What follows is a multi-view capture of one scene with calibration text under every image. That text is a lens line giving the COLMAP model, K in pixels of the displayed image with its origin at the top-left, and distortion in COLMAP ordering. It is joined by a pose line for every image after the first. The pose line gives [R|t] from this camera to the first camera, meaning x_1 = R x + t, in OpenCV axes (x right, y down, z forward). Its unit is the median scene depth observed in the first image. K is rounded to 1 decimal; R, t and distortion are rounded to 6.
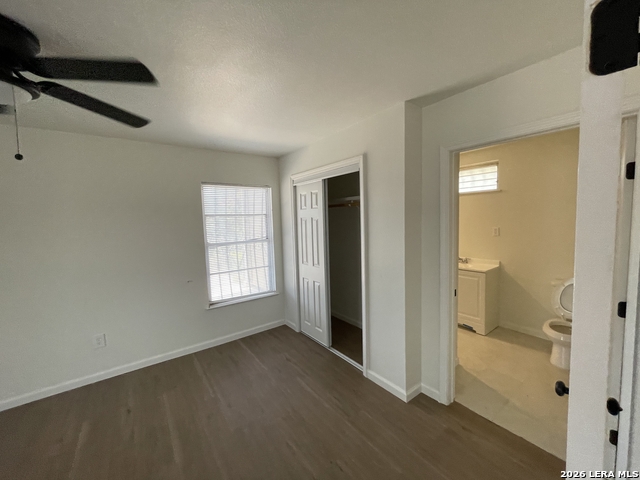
lens RADIAL K [[257.8, 0, 320.4], [0, 257.8, 238.2], [0, 0, 1]] dist [-0.001039, -0.000347]
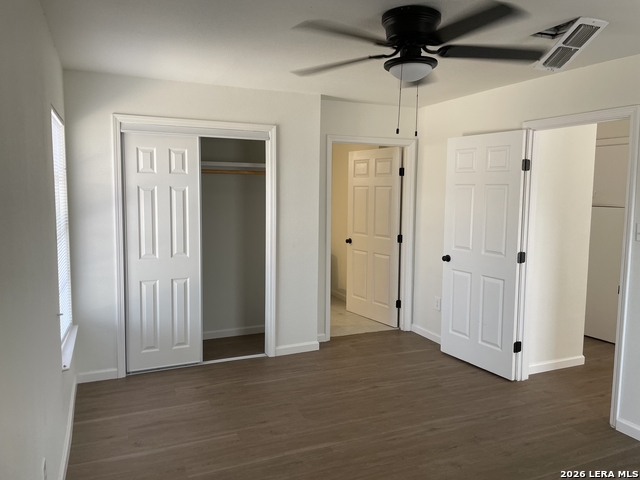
lens RADIAL K [[484.4, 0, 318.5], [0, 484.4, 229.2], [0, 0, 1]] dist [0.104601, -0.173326]
pose [[0.226870, -0.050689, 0.972605, -1.192041], [0.060234, 0.997463, 0.037935, 0.008097], [-0.972061, 0.049978, 0.229348, 0.316460]]
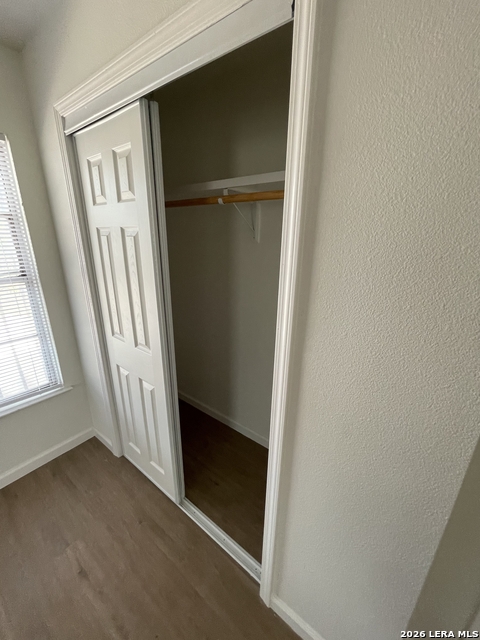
lens RADIAL K [[257.8, 0, 243.0], [0, 257.8, 320.5], [0, 0, 1]] dist [-0.001039, -0.000347]
pose [[0.956058, -0.046075, 0.289535, 0.020781], [-0.021658, 0.973776, 0.226477, -0.036312], [-0.292377, -0.222796, 0.929988, 0.553358]]
